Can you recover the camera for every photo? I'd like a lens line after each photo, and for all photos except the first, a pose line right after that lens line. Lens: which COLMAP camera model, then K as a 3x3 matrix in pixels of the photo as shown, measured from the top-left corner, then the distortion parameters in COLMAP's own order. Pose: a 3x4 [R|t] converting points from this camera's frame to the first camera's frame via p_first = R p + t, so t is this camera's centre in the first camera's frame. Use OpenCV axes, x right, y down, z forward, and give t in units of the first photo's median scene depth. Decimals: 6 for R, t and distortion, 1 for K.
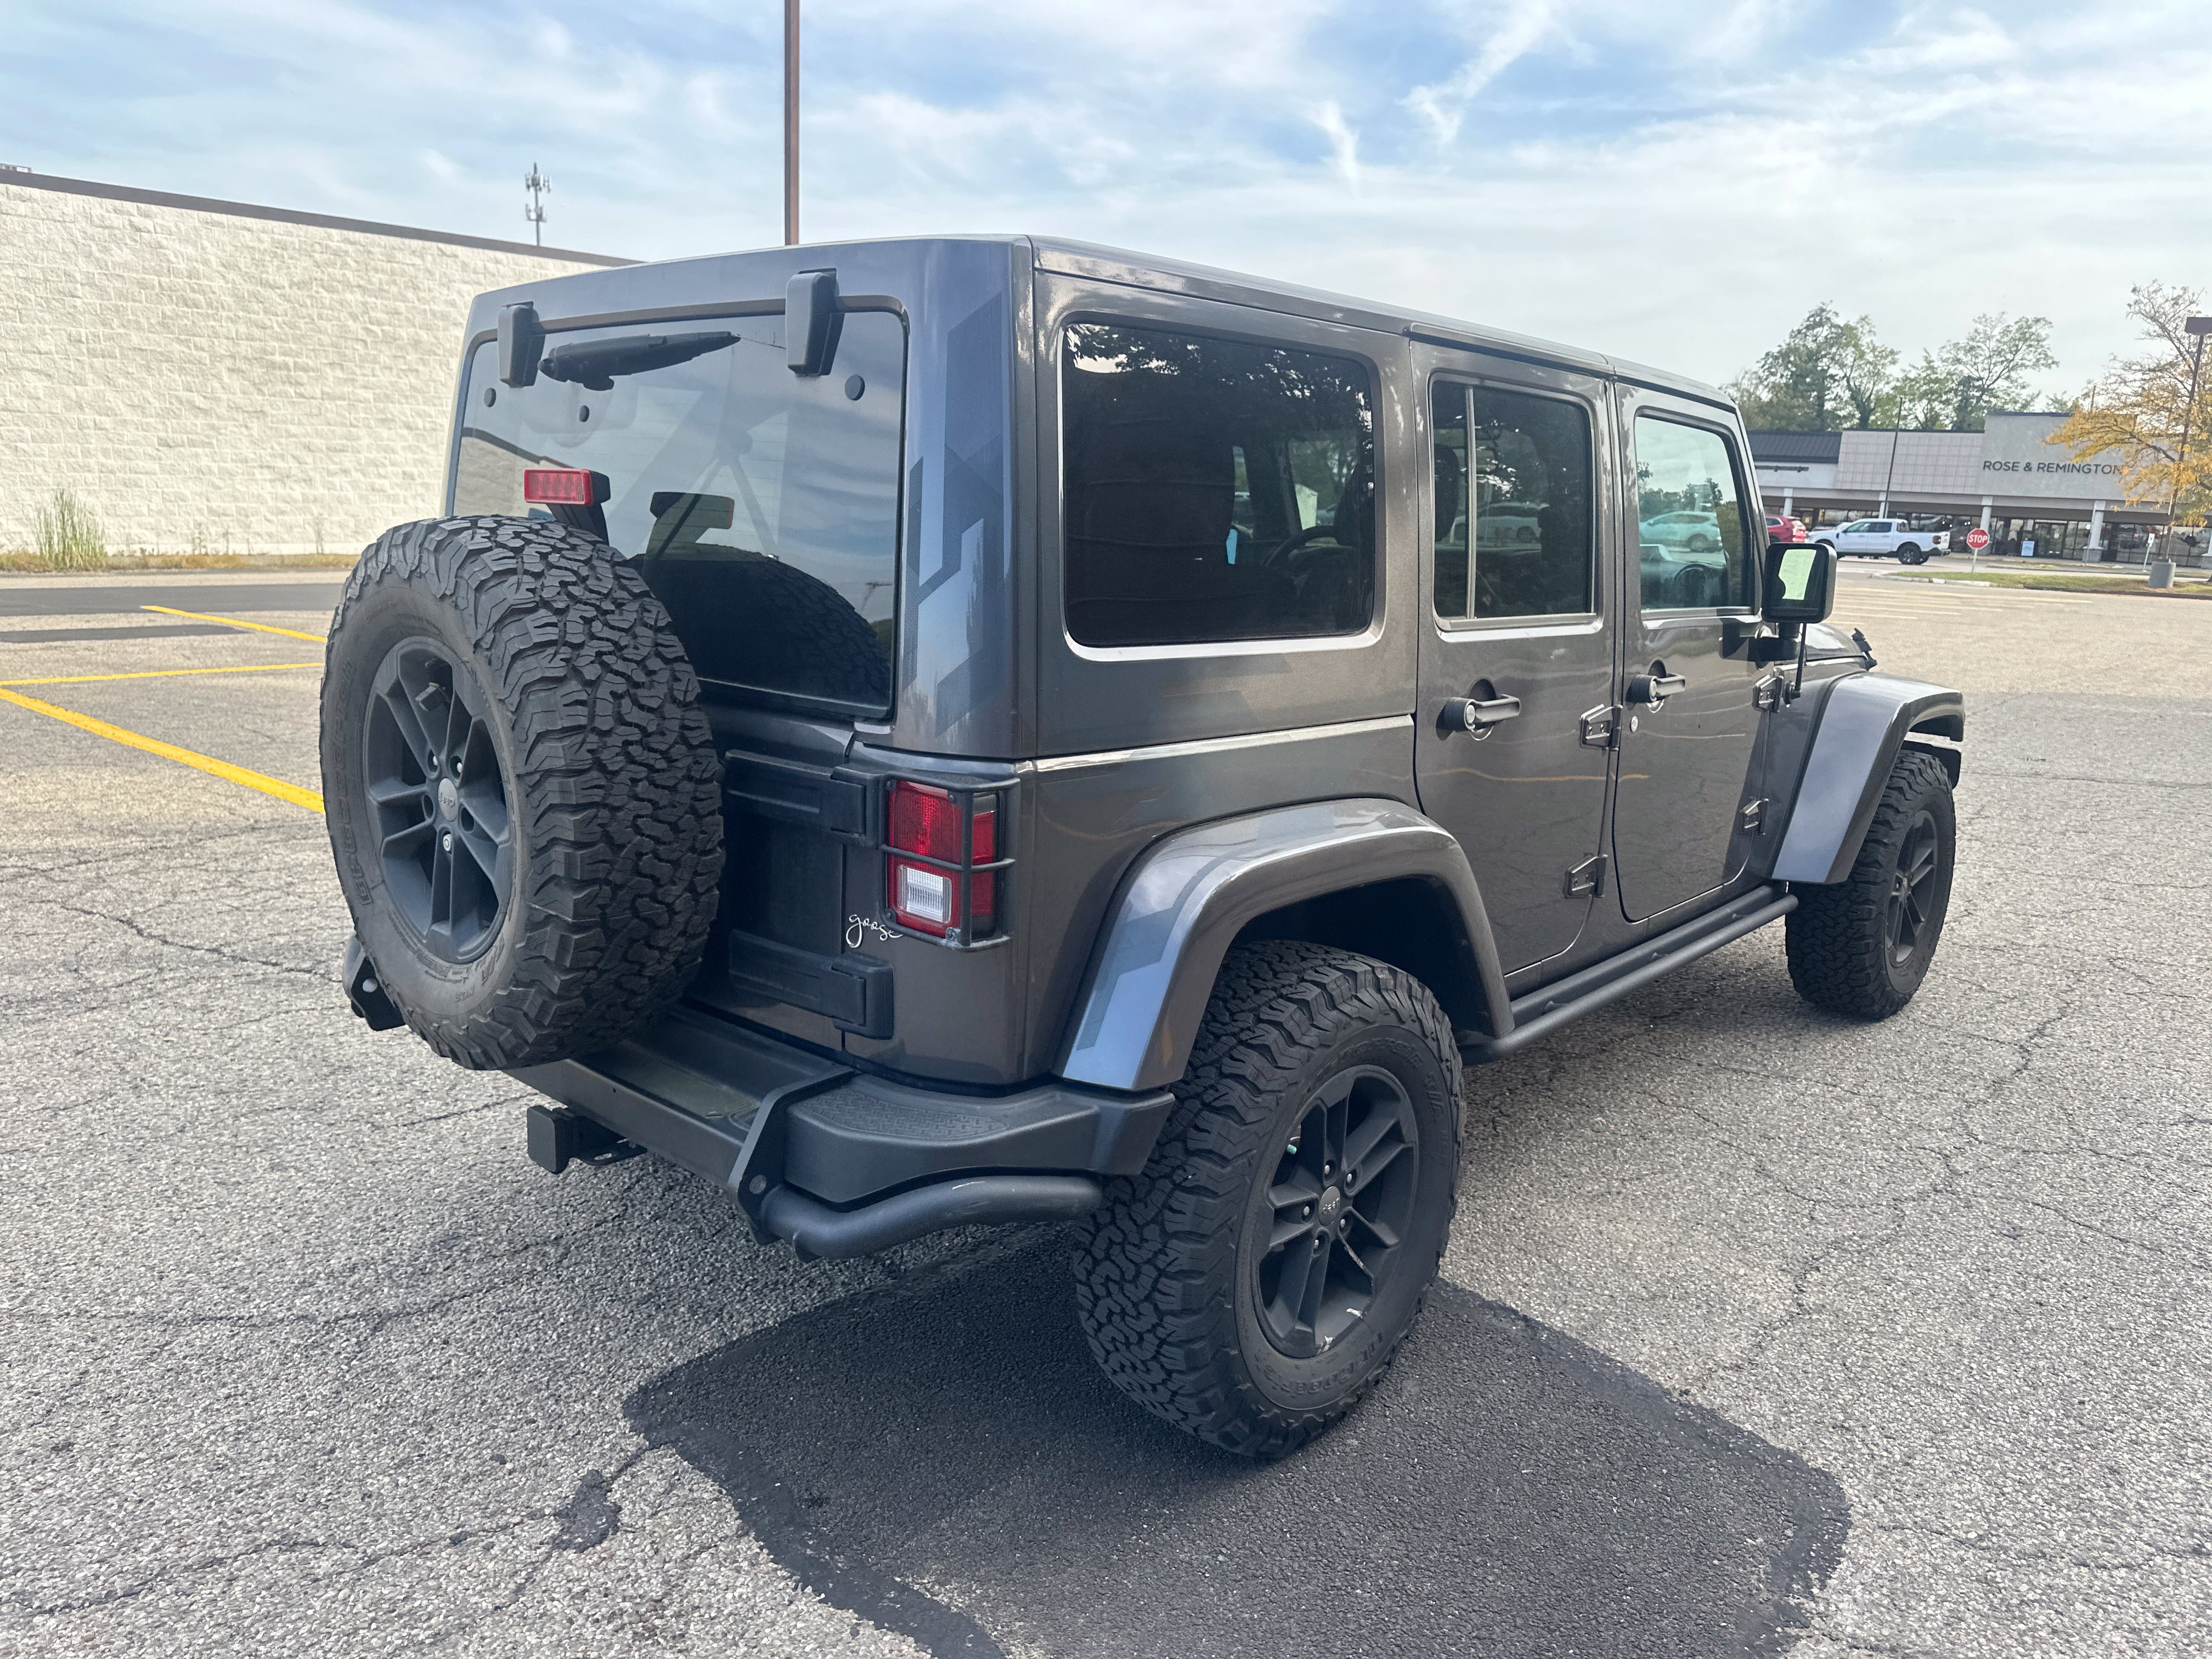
lens RADIAL K [[1572.5, 0, 1105.8], [0, 1572.5, 832.4], [0, 0, 1]] dist [0.020648, -0.026382]
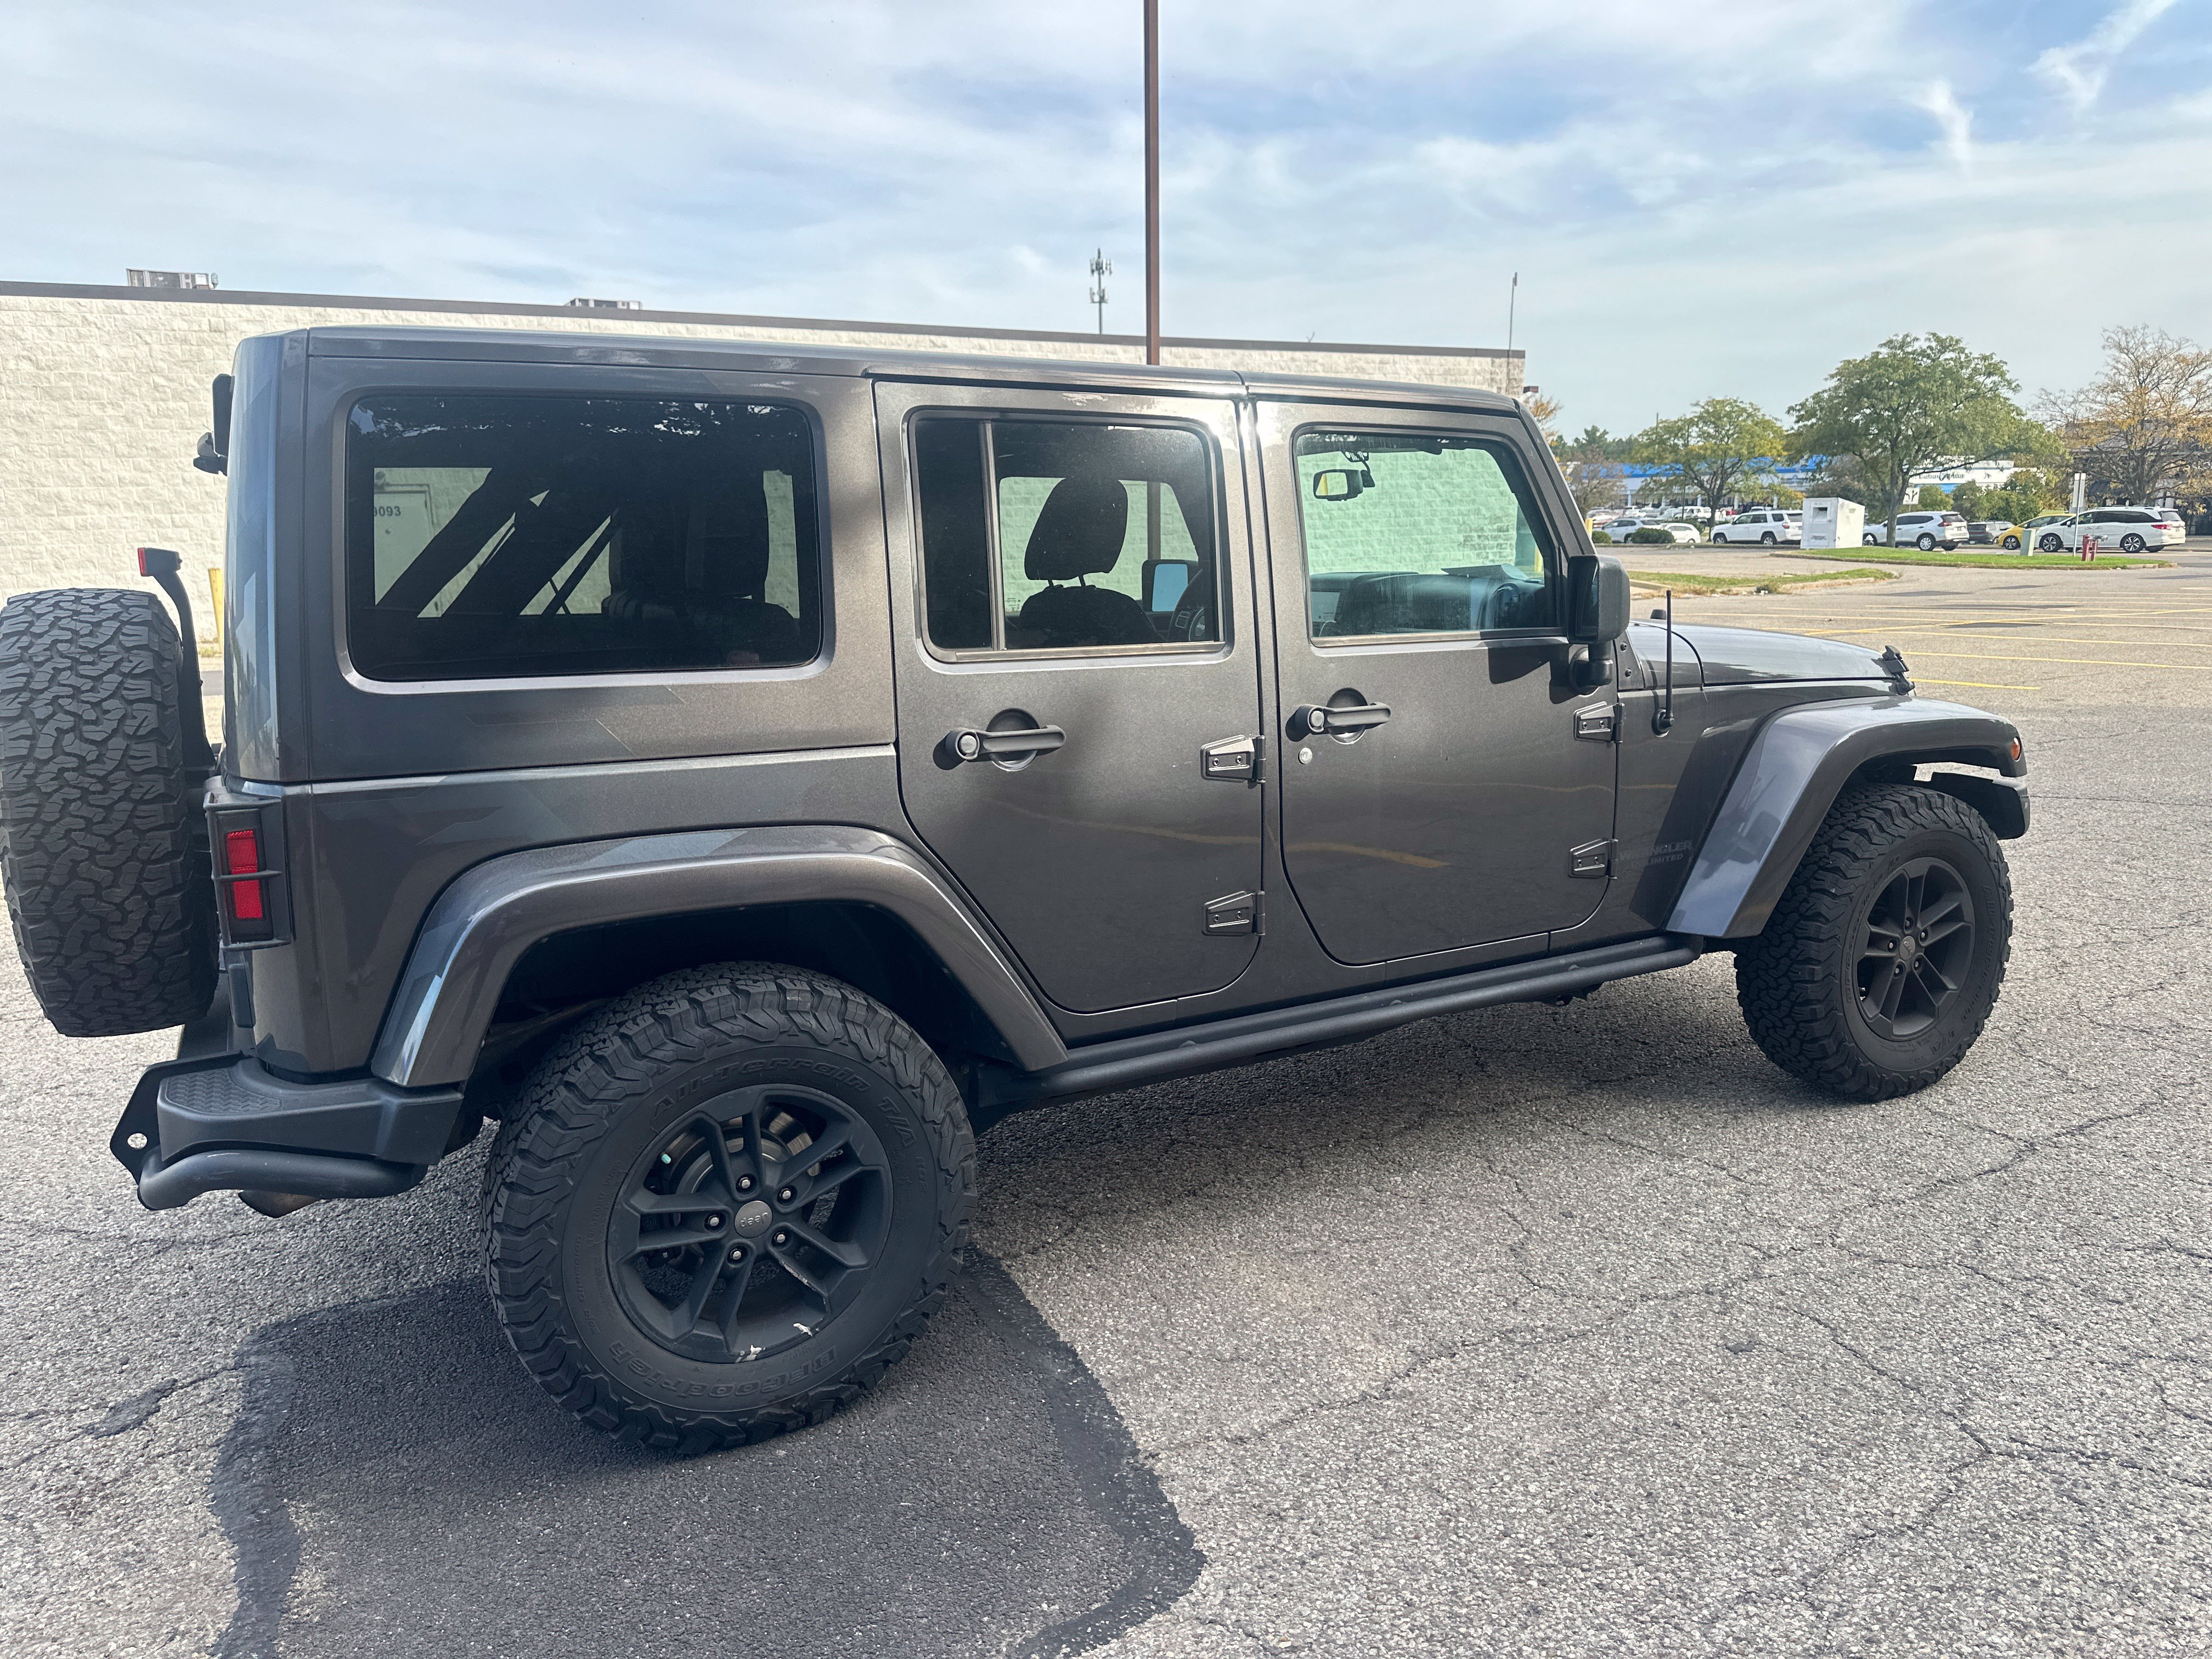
lens RADIAL K [[1572.5, 0, 1123.2], [0, 1572.5, 833.9], [0, 0, 1]] dist [0.020648, -0.026382]
pose [[0.942199, 0.012149, -0.334835, 0.678220], [-0.020947, 0.999523, -0.022676, 0.002817], [0.334400, 0.028379, 0.942004, 0.092701]]
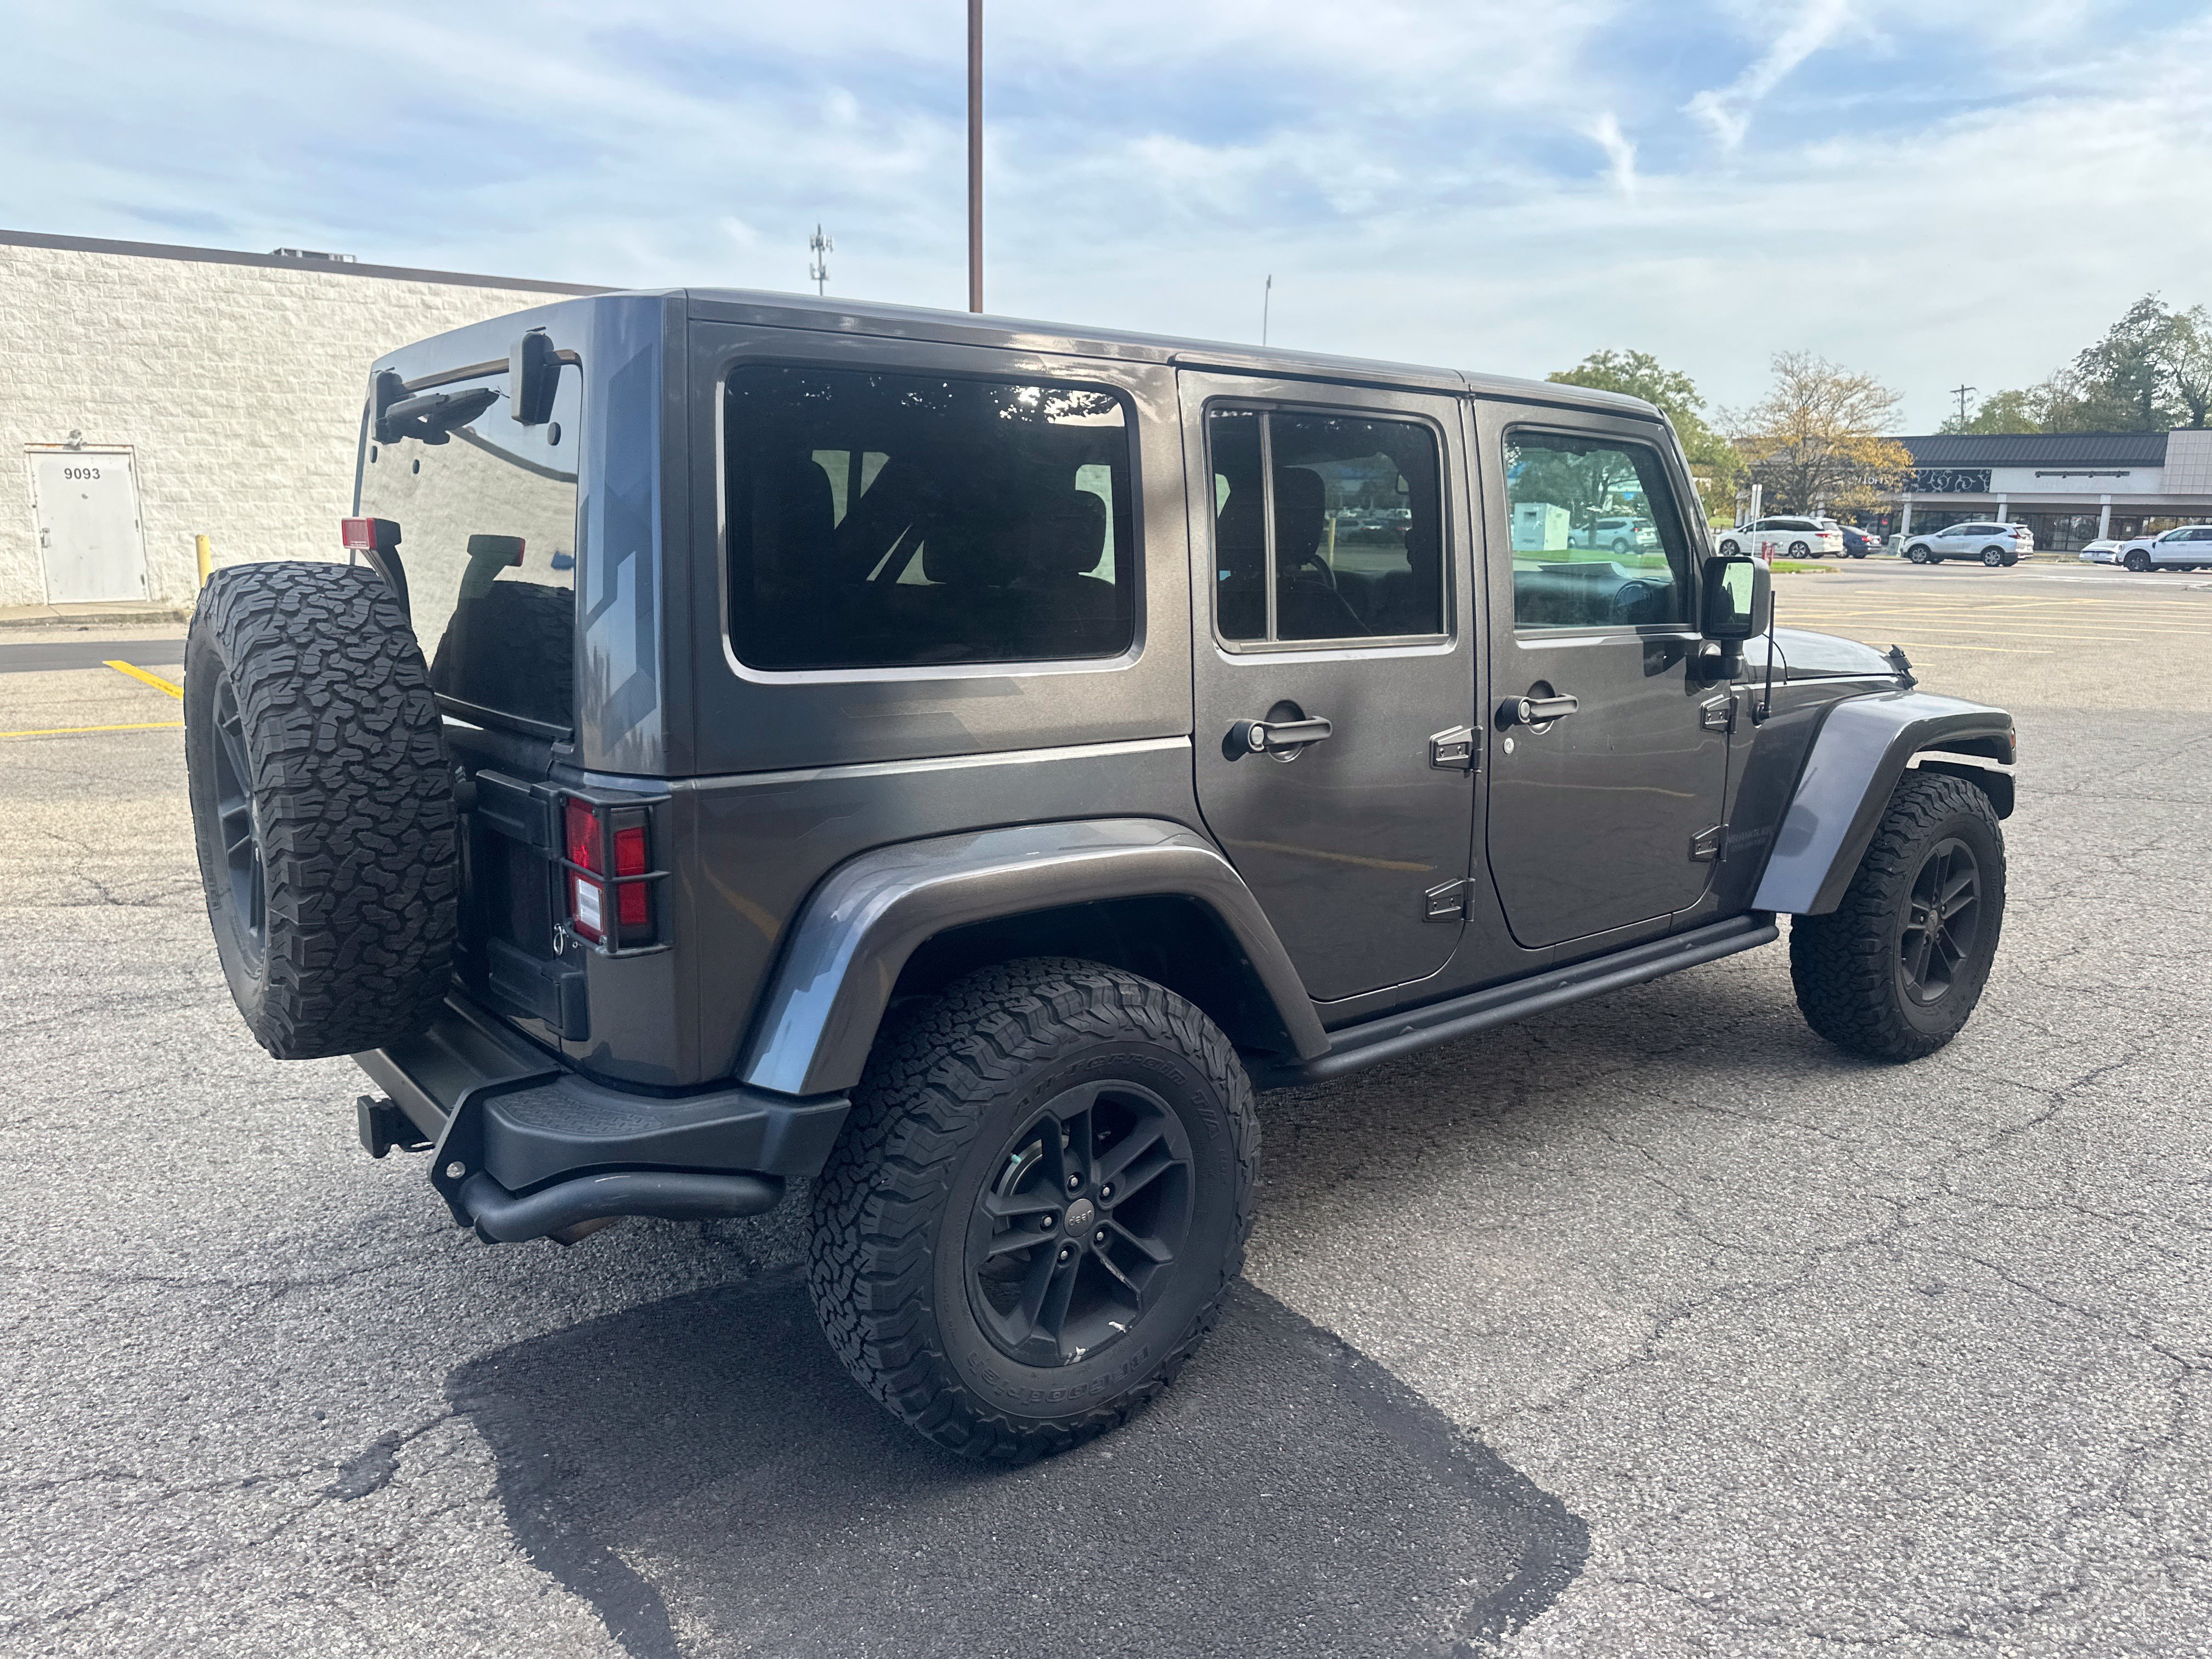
lens RADIAL K [[1572.5, 0, 1115.4], [0, 1572.5, 833.1], [0, 0, 1]] dist [0.020648, -0.026382]
pose [[0.986588, 0.004463, -0.163167, 0.312952], [-0.007505, 0.999809, -0.018034, 0.006407], [0.163055, 0.019016, 0.986434, -0.002496]]
